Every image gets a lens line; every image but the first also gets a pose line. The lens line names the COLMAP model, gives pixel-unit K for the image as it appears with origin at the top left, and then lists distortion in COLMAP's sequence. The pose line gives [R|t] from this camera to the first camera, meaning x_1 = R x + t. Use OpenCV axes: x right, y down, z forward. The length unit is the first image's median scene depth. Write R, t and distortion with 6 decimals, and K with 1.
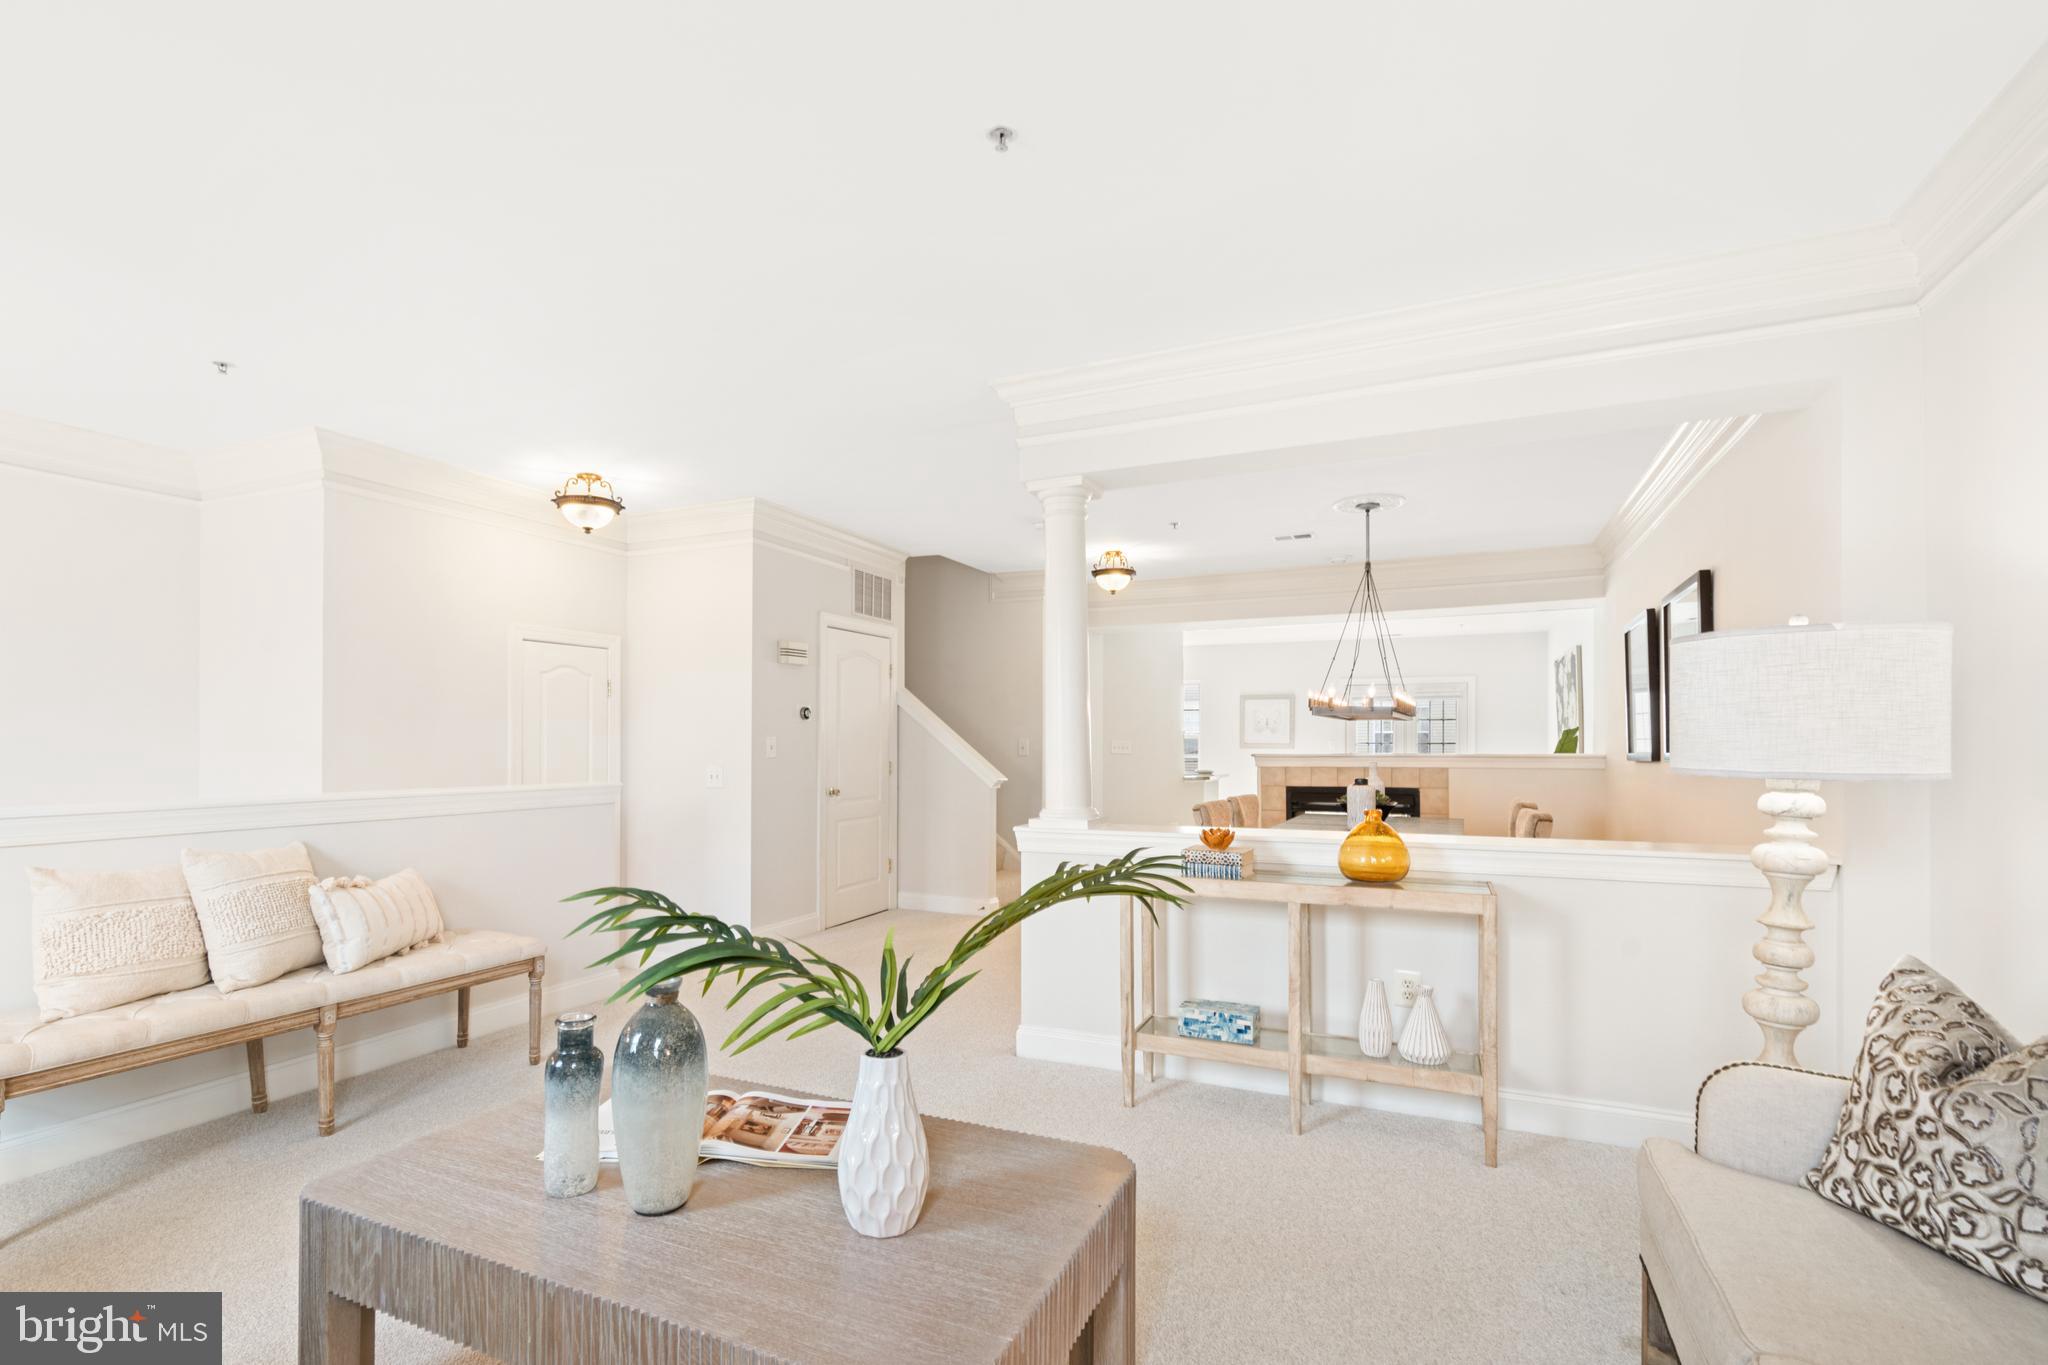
lens RADIAL K [[944.1, 0, 990.1], [0, 944.1, 743.4], [0, 0, 1]] dist [0.000433, 0.002882]
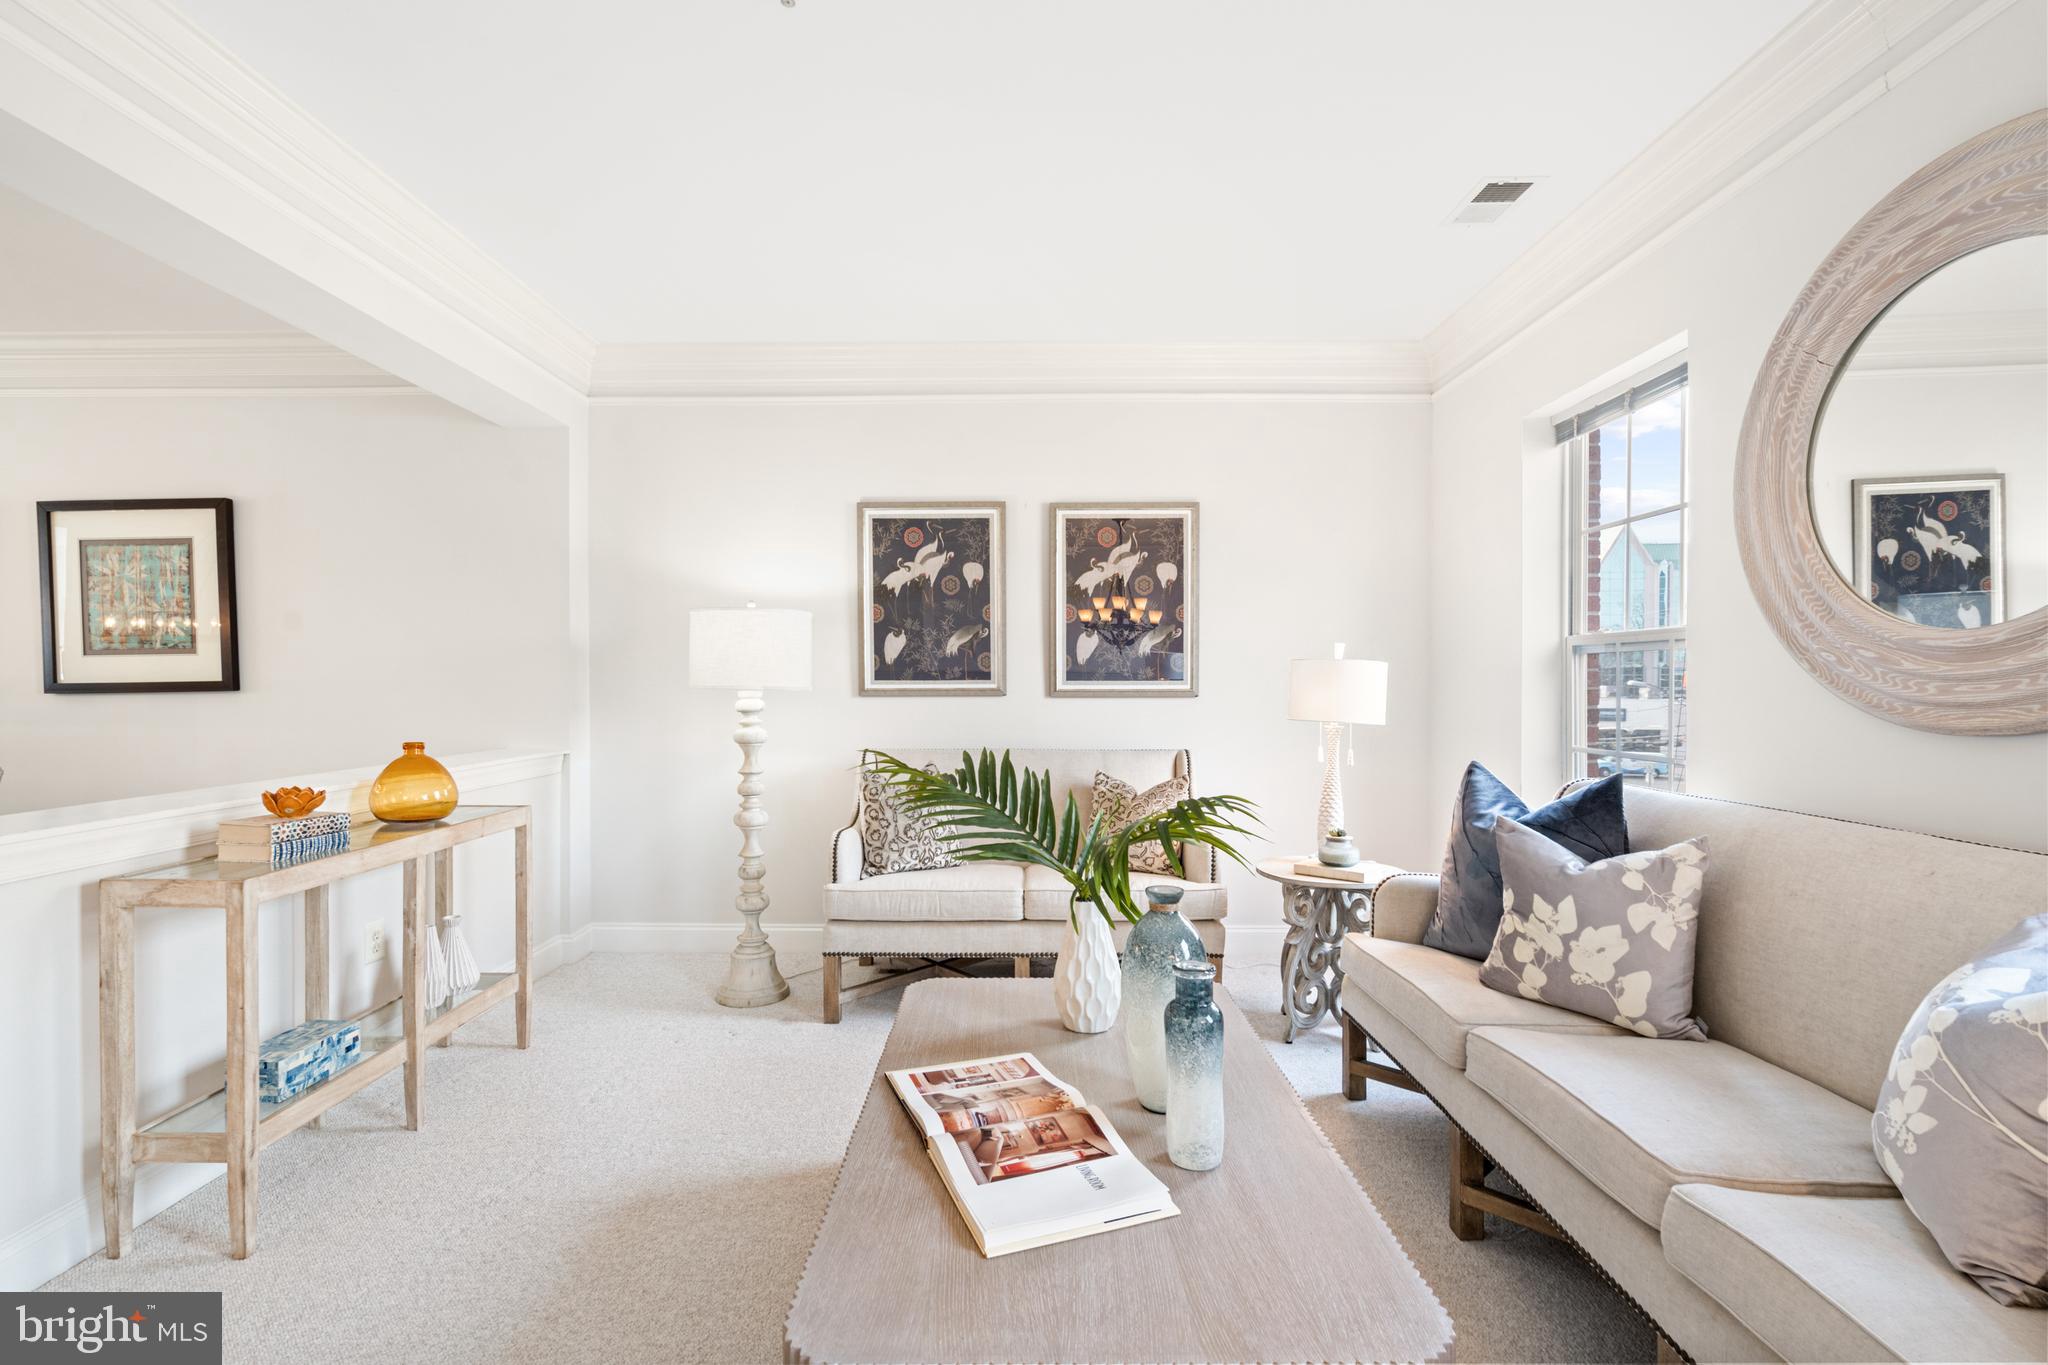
lens RADIAL K [[944.1, 0, 1016.0], [0, 944.1, 689.5], [0, 0, 1]] dist [0.000433, 0.002882]
pose [[-0.417735, -0.009335, 0.908521, -0.298338], [0.001004, 0.999942, 0.010737, 0.004762], [-0.908568, 0.005397, -0.417702, 0.386166]]
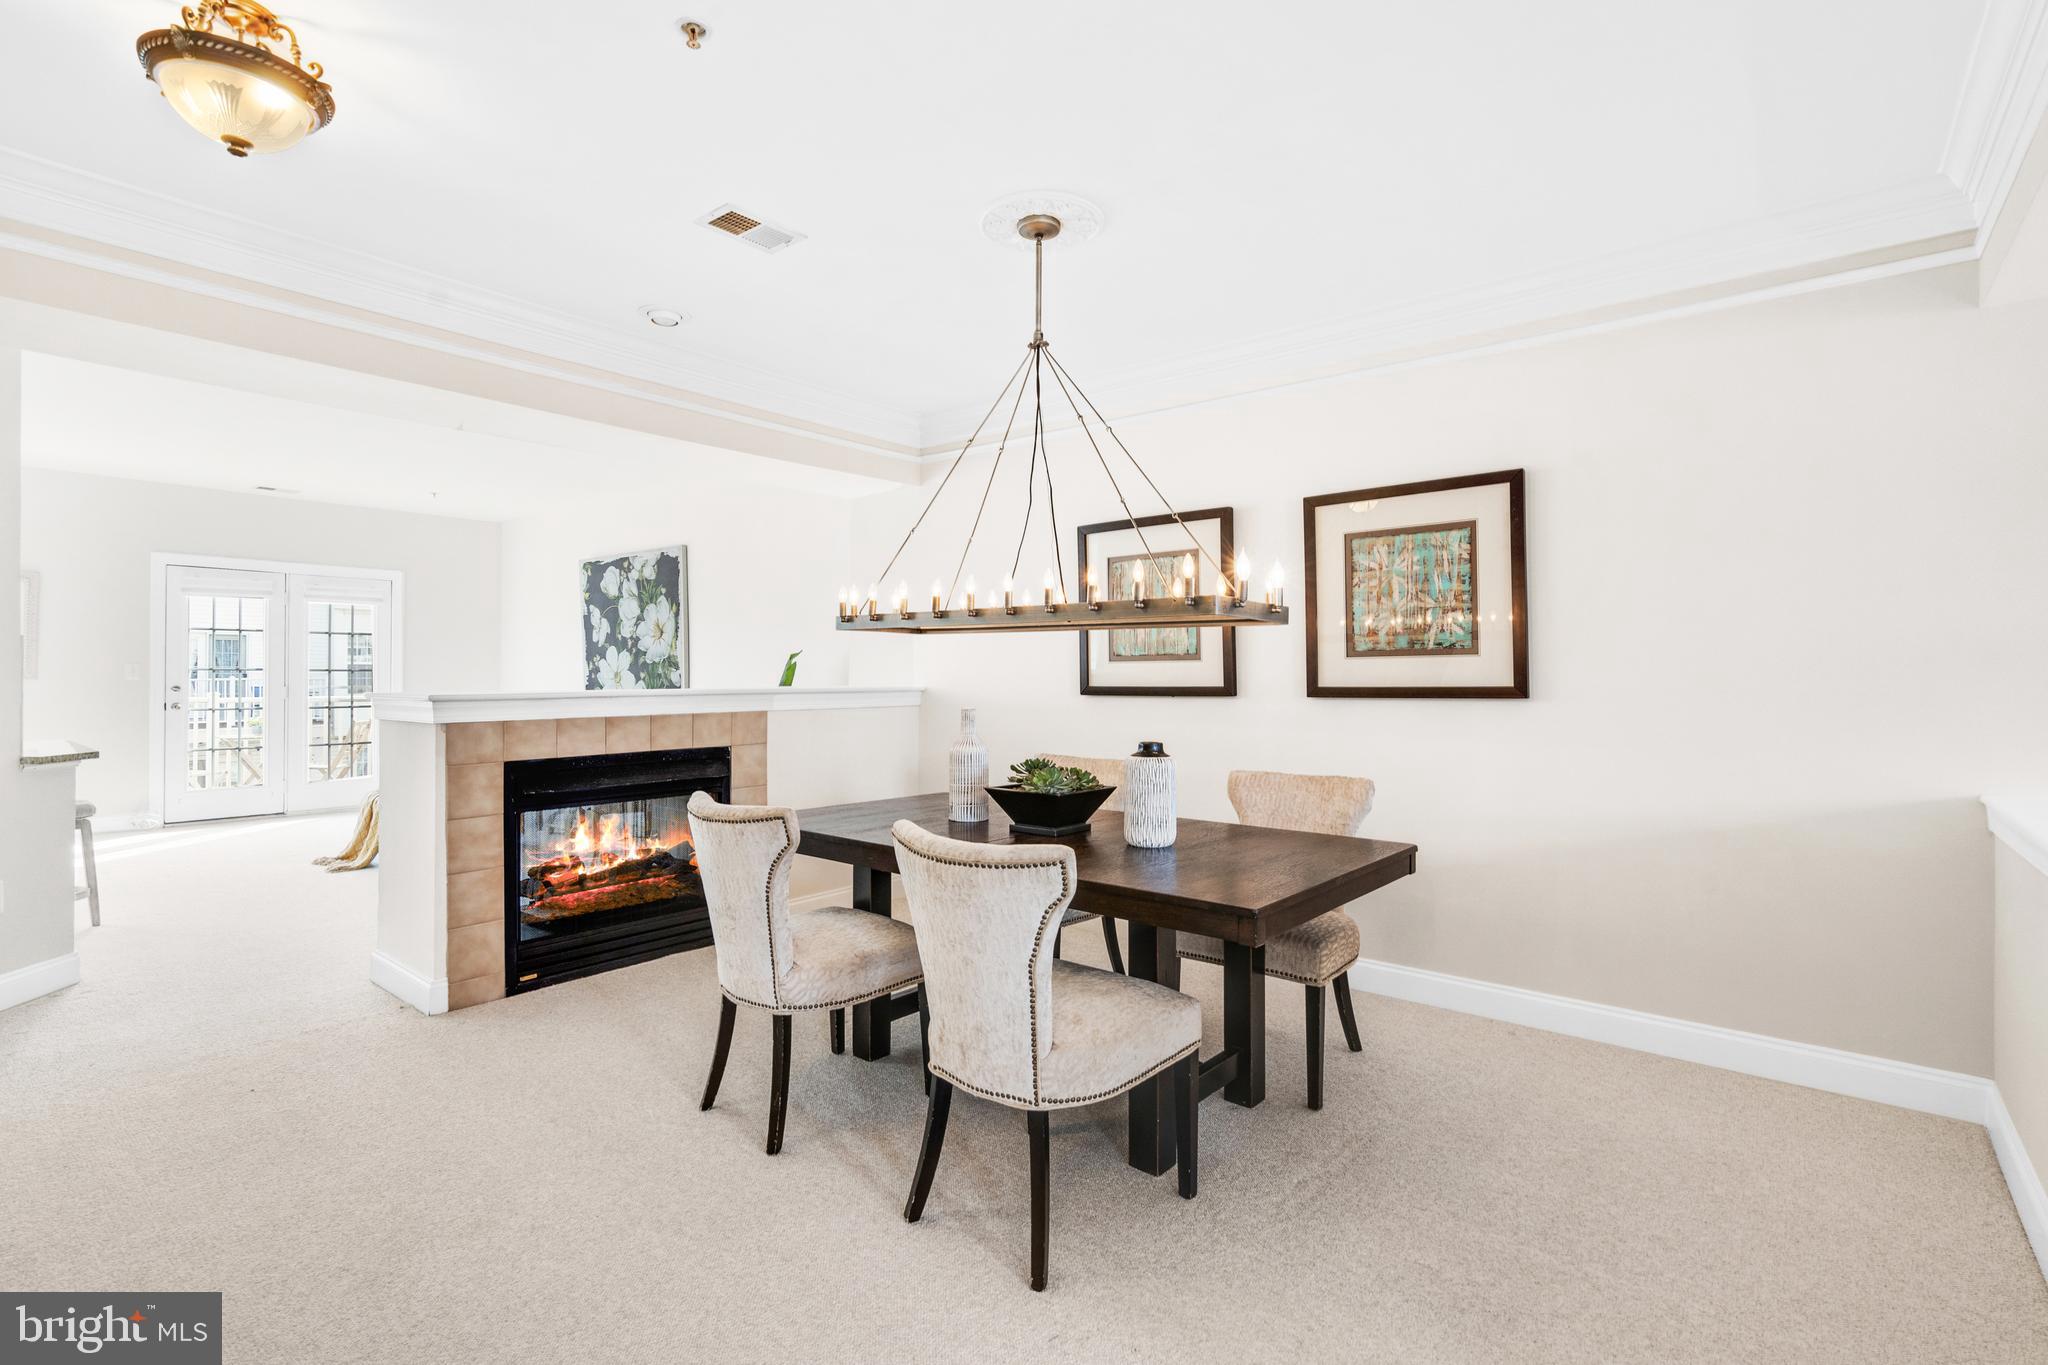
lens RADIAL K [[944.1, 0, 1010.4], [0, 944.1, 673.4], [0, 0, 1]] dist [0.000433, 0.002882]
pose [[0.235123, -0.000181, 0.971966, -0.097841], [-0.004862, 0.999987, 0.001362, -0.001179], [-0.971953, -0.005046, 0.235119, 0.730745]]
